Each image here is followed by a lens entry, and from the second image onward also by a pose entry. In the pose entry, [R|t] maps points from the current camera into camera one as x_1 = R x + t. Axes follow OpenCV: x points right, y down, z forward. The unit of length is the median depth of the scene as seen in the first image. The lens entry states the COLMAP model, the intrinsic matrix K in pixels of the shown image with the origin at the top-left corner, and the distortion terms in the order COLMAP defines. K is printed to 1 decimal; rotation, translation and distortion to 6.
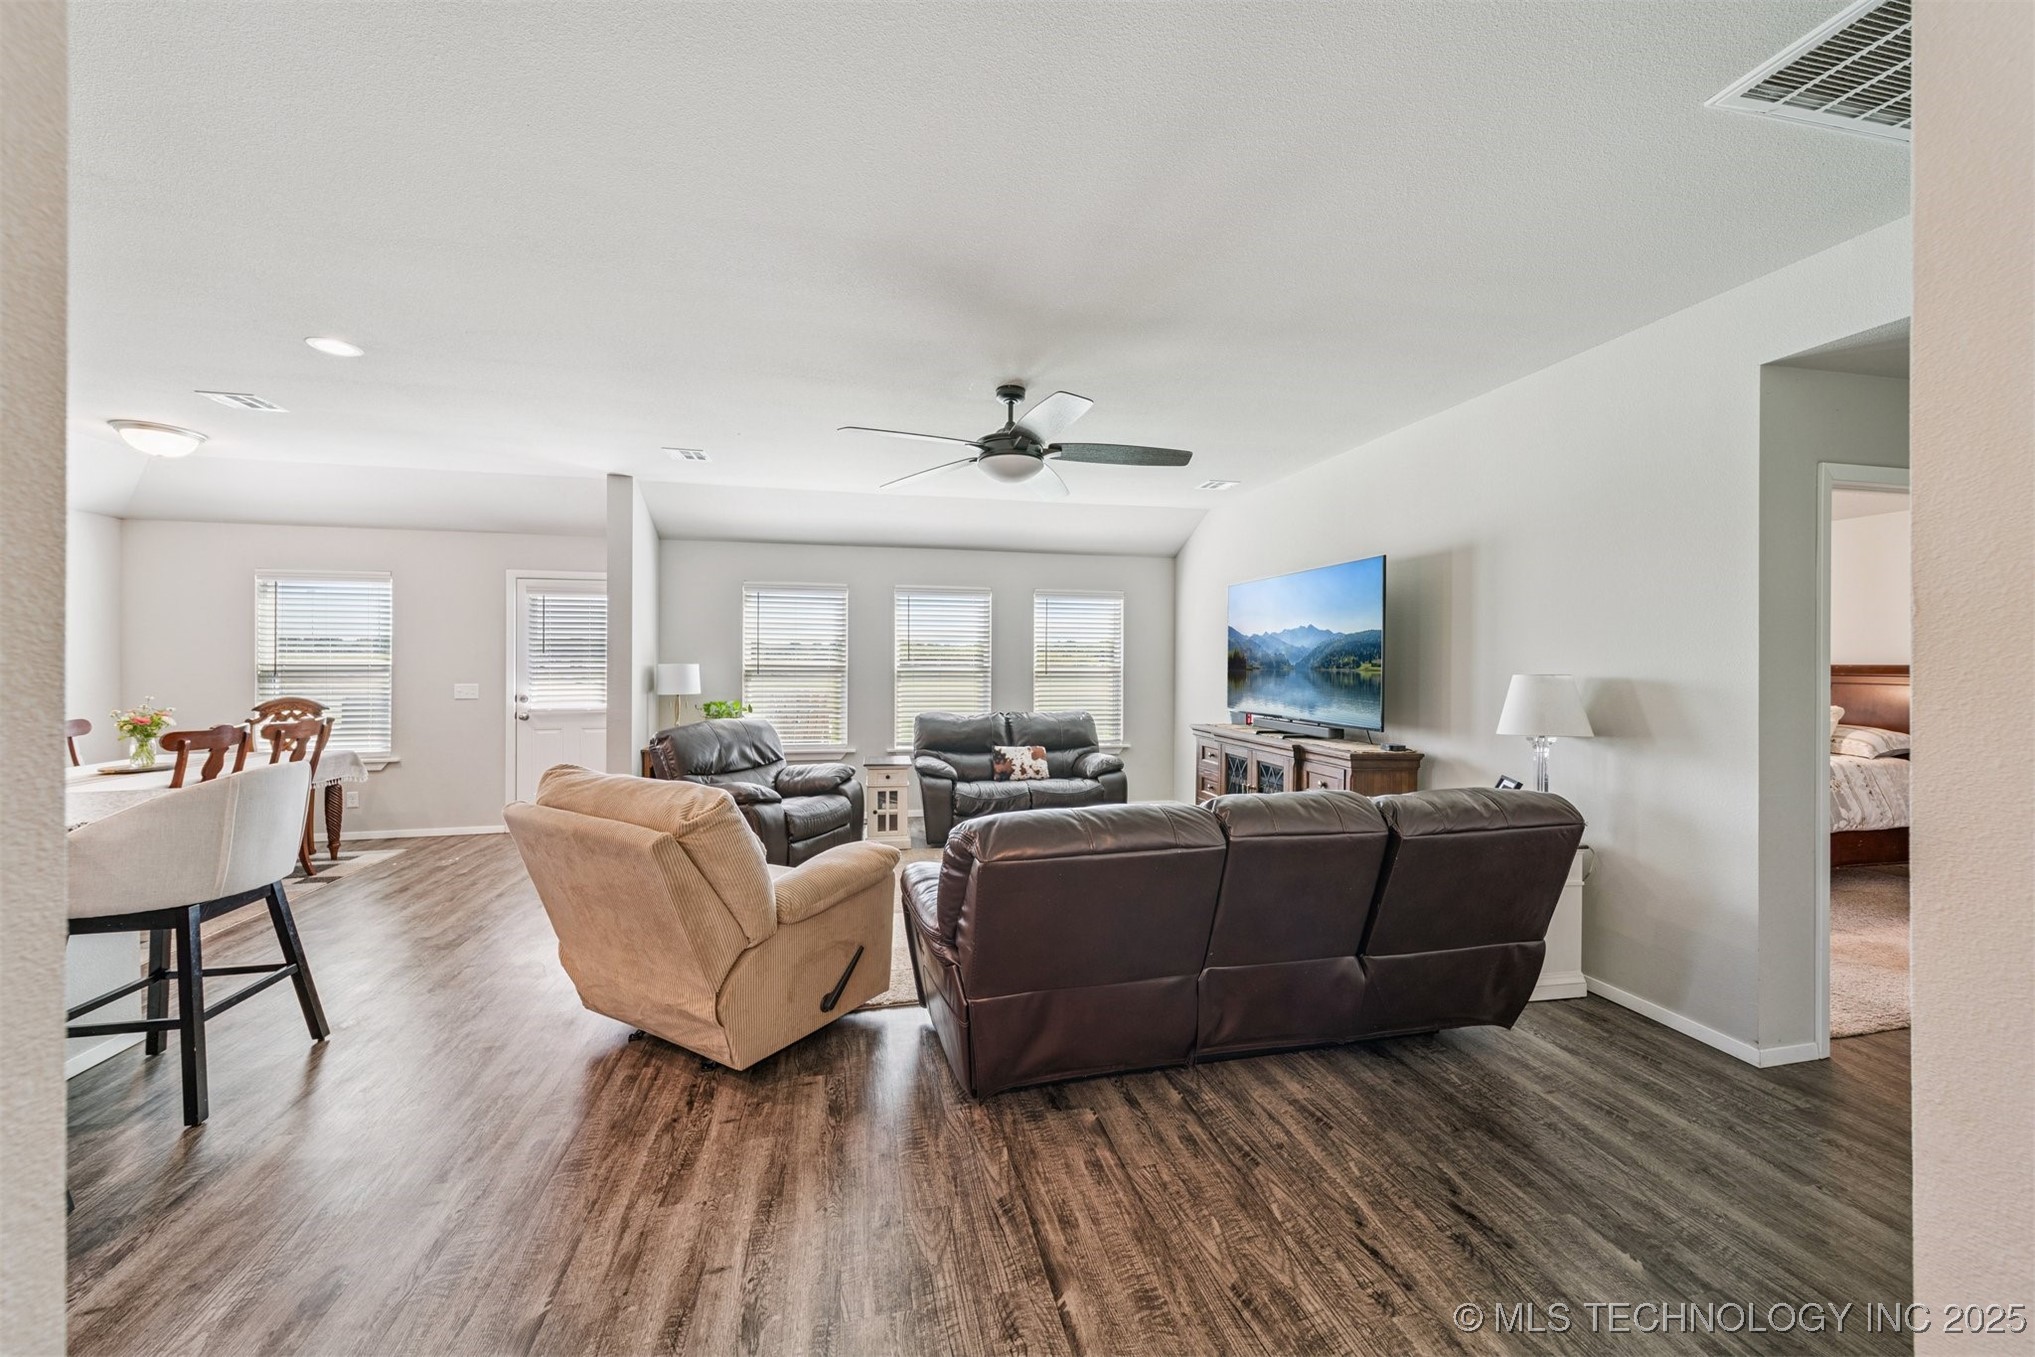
lens RADIAL K [[724.2, 0, 1002.6], [0, 724.2, 653.9], [0, 0, 1]] dist [0.008335, -0.001633]
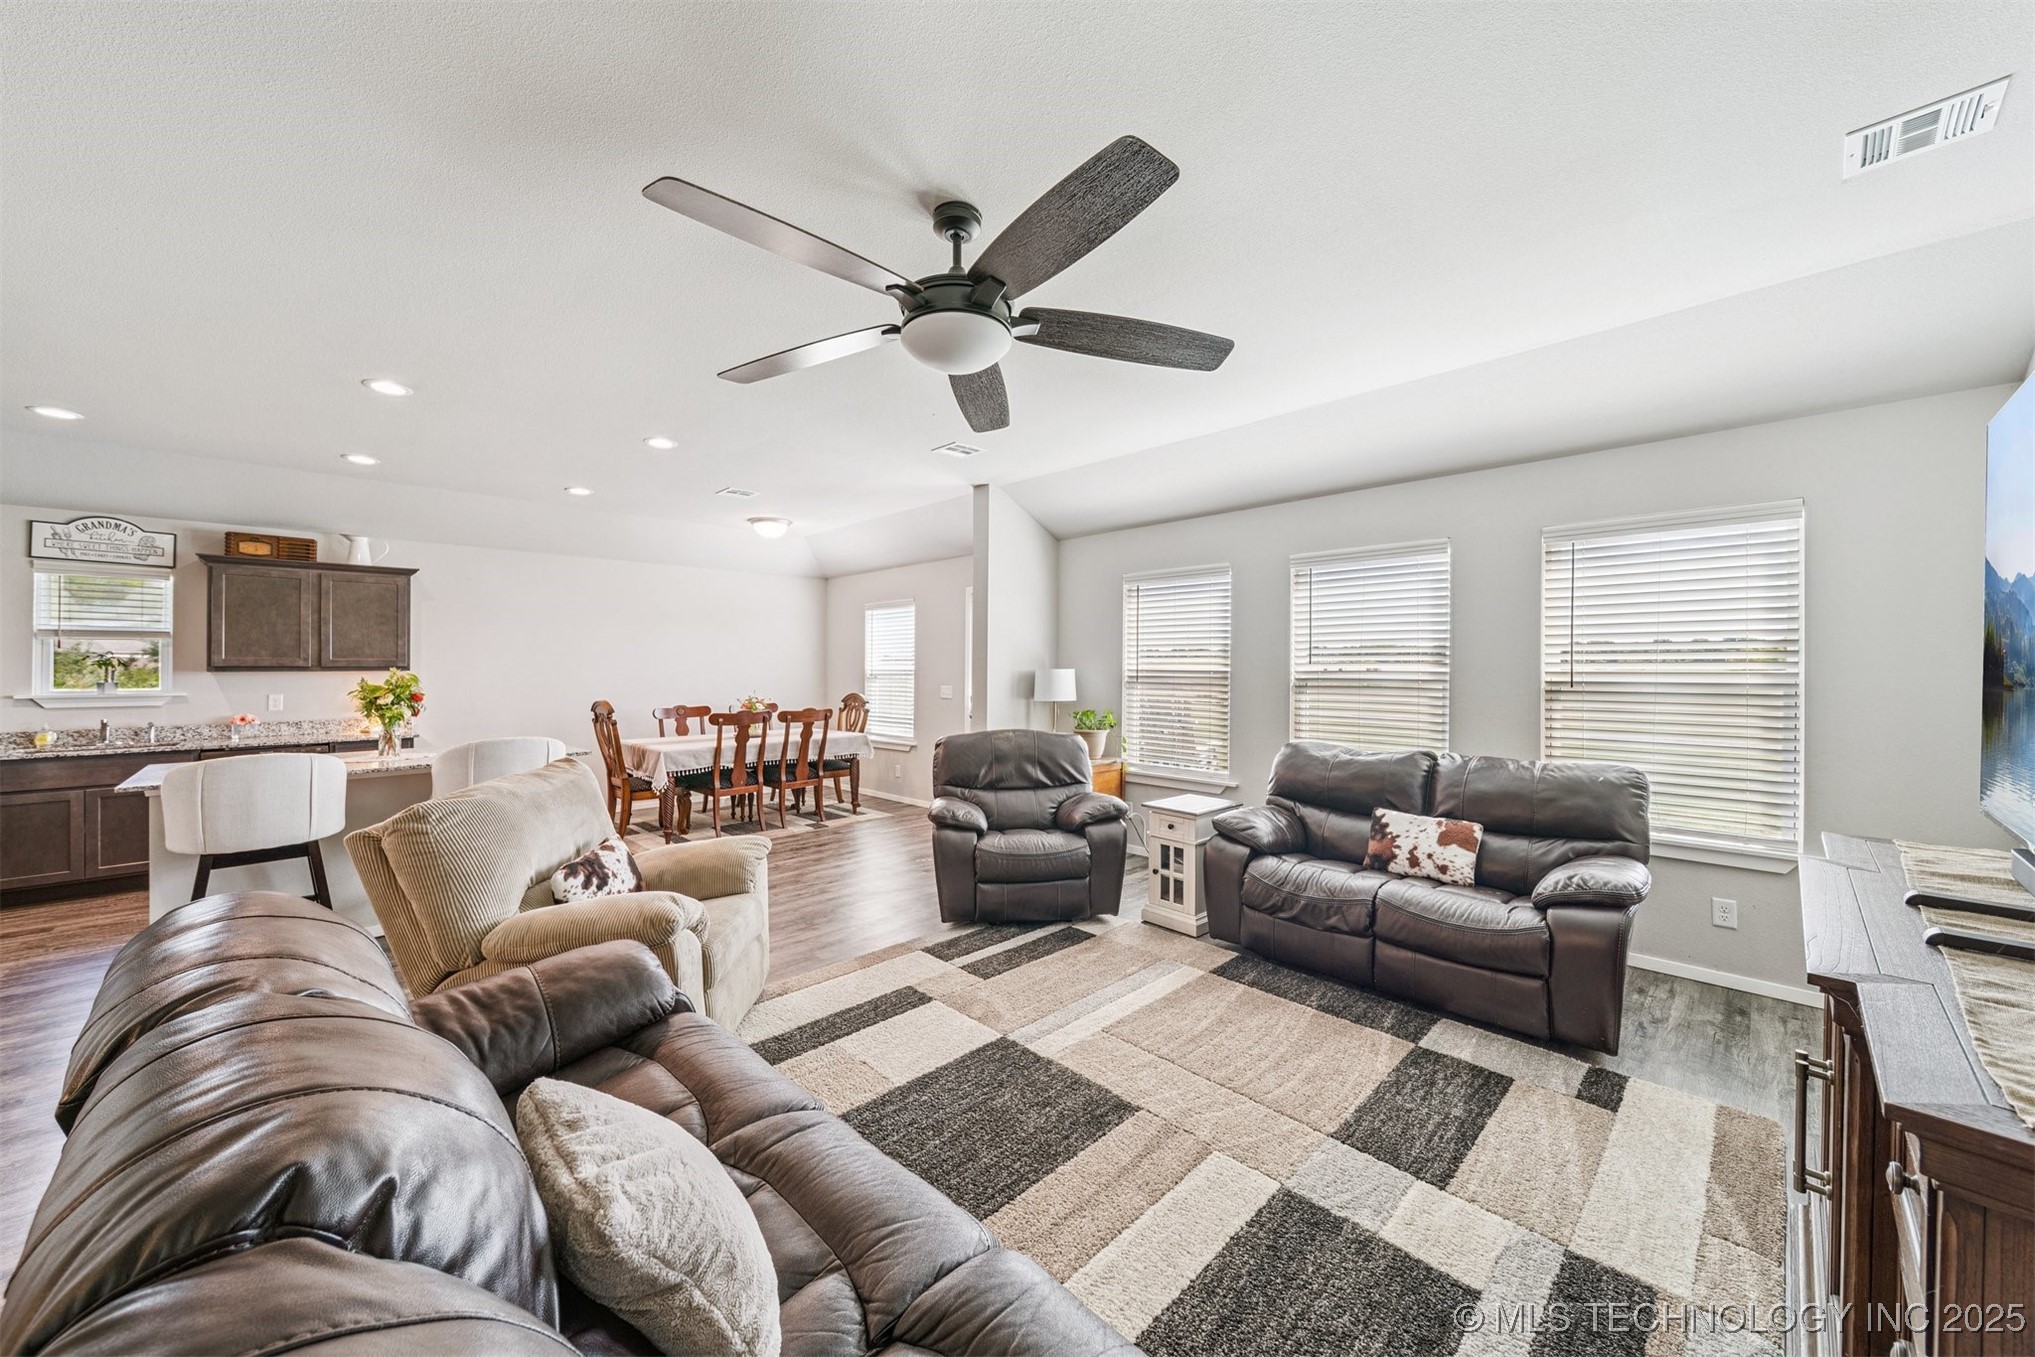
lens RADIAL K [[724.2, 0, 1008.0], [0, 724.2, 662.6], [0, 0, 1]] dist [0.008335, -0.001633]
pose [[0.532620, -0.012212, -0.846267, 0.391046], [0.012061, 0.999904, -0.006839, 0.012544], [0.846269, -0.006564, 0.532716, 0.522738]]
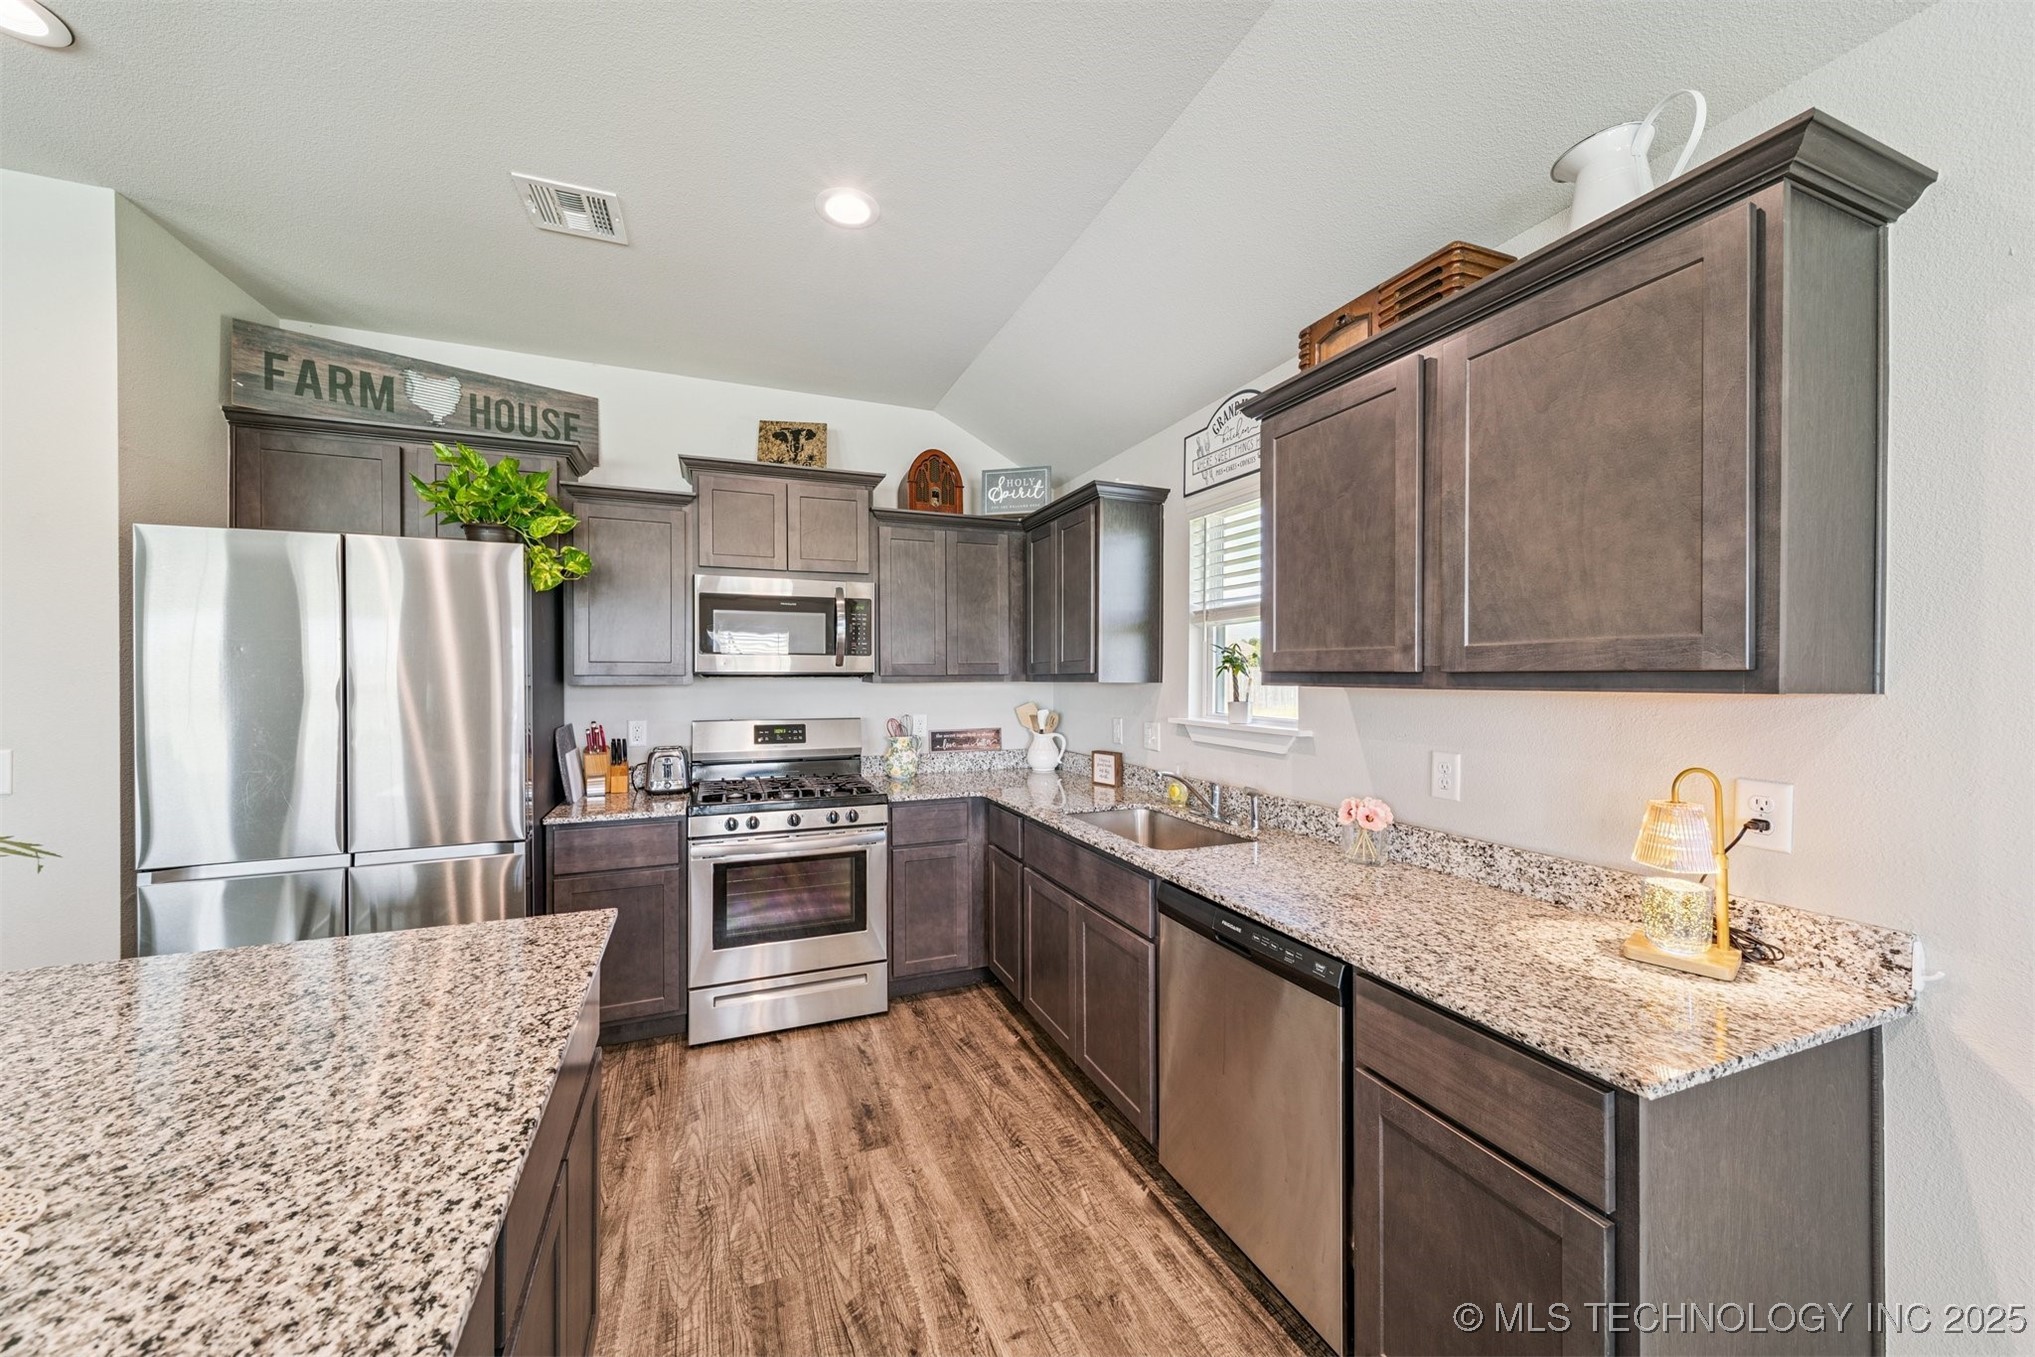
lens RADIAL K [[724.2, 0, 998.3], [0, 724.2, 678.8], [0, 0, 1]] dist [0.008335, -0.001633]
pose [[-0.986675, -0.001286, -0.162701, -0.823881], [-0.000725, 0.999994, -0.003510, 0.002938], [0.162704, -0.003345, -0.986669, 0.508409]]
